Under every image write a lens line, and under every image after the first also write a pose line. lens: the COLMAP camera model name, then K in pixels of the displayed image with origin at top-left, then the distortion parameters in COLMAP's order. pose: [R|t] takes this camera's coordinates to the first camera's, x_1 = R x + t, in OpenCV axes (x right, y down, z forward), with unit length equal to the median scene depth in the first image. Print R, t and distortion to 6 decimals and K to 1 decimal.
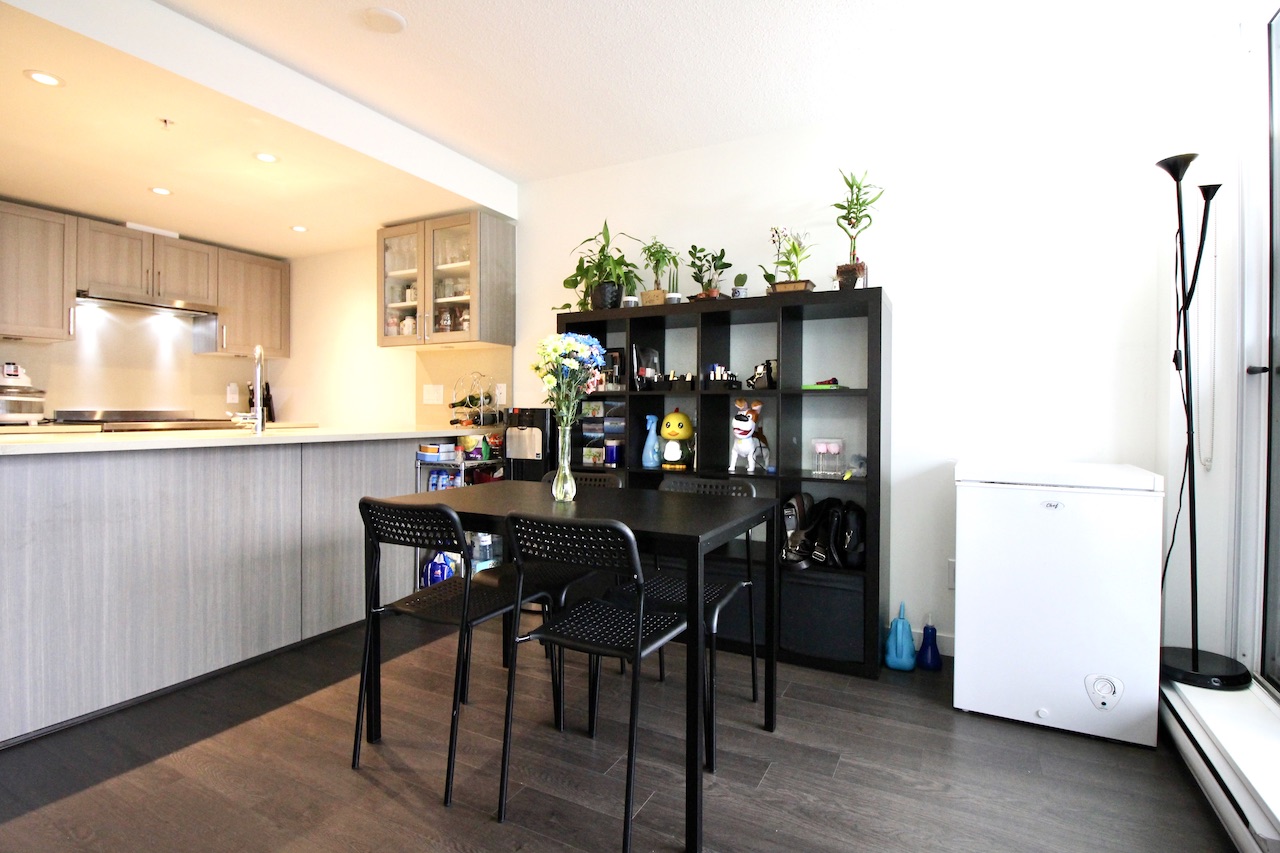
lens RADIAL K [[624.5, 0, 648.6], [0, 624.5, 417.4], [0, 0, 1]] dist [-0.000278, -0.013249]
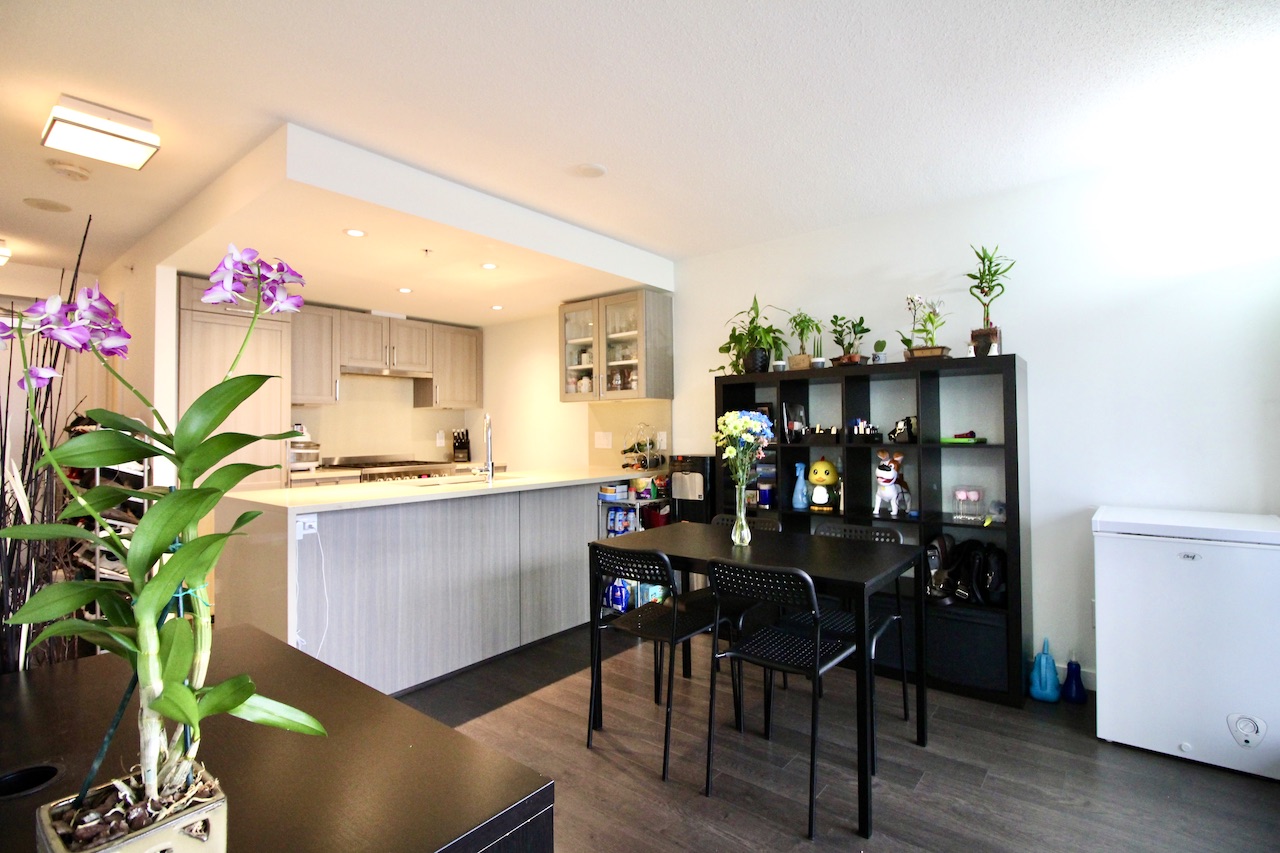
lens RADIAL K [[612.2, 0, 646.2], [0, 612.2, 417.3], [0, 0, 1]] dist [0.001365, -0.014115]
pose [[0.980661, -0.020505, -0.194635, -0.054771], [0.014721, 0.999407, -0.031118, -0.059983], [0.195158, 0.027651, 0.980382, -0.170239]]
